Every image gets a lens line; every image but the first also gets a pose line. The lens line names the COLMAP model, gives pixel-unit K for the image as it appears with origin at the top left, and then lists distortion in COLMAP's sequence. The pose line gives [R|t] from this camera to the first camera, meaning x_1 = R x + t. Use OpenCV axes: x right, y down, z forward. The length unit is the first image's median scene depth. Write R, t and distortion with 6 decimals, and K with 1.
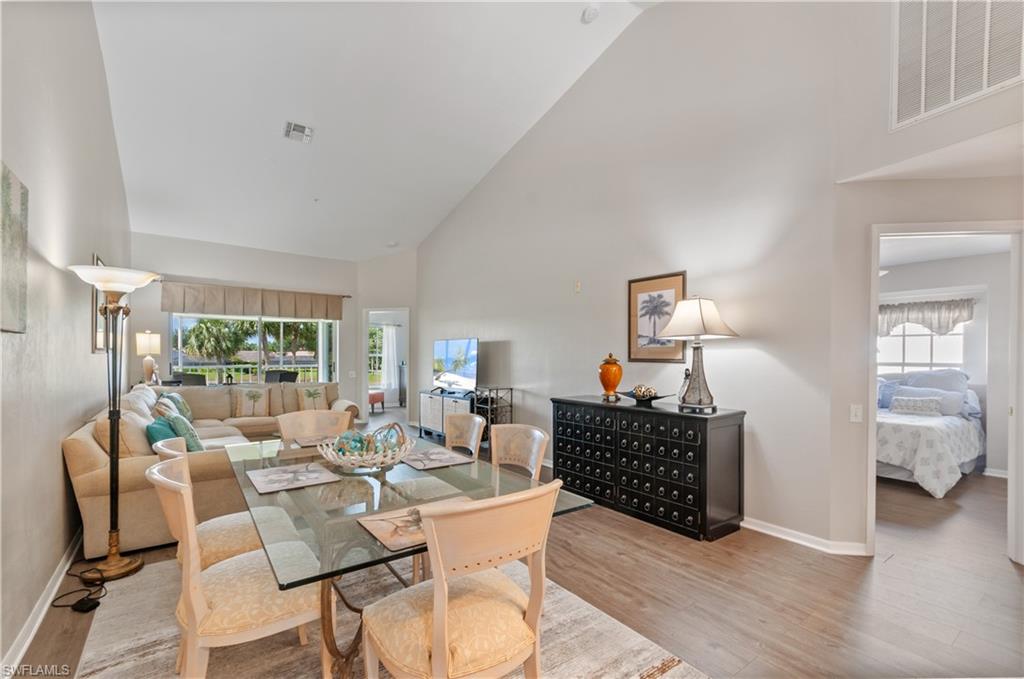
lens RADIAL K [[448.0, 0, 519.7], [0, 448.0, 356.0], [0, 0, 1]] dist [0.003839, 0.000619]
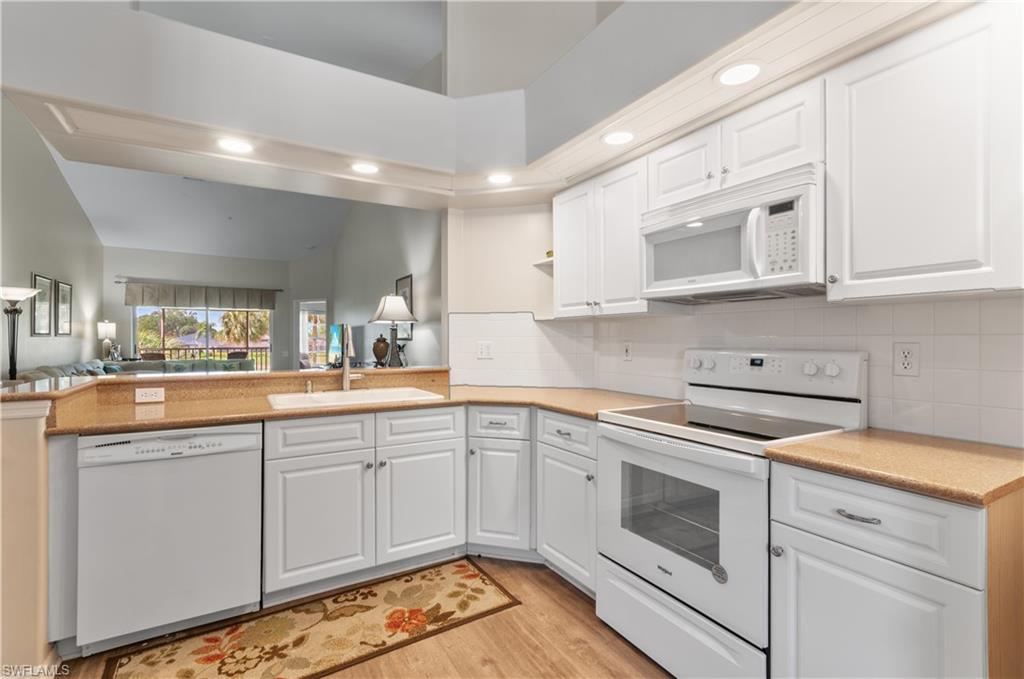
lens RADIAL K [[459.2, 0, 512.0], [0, 459.2, 339.5], [0, 0, 1]] dist [-0.001031, -0.000415]
pose [[0.993965, -0.007736, -0.109425, 0.556350], [0.007710, 0.999970, -0.000655, 0.010961], [0.109427, -0.000193, 0.993995, -0.250136]]
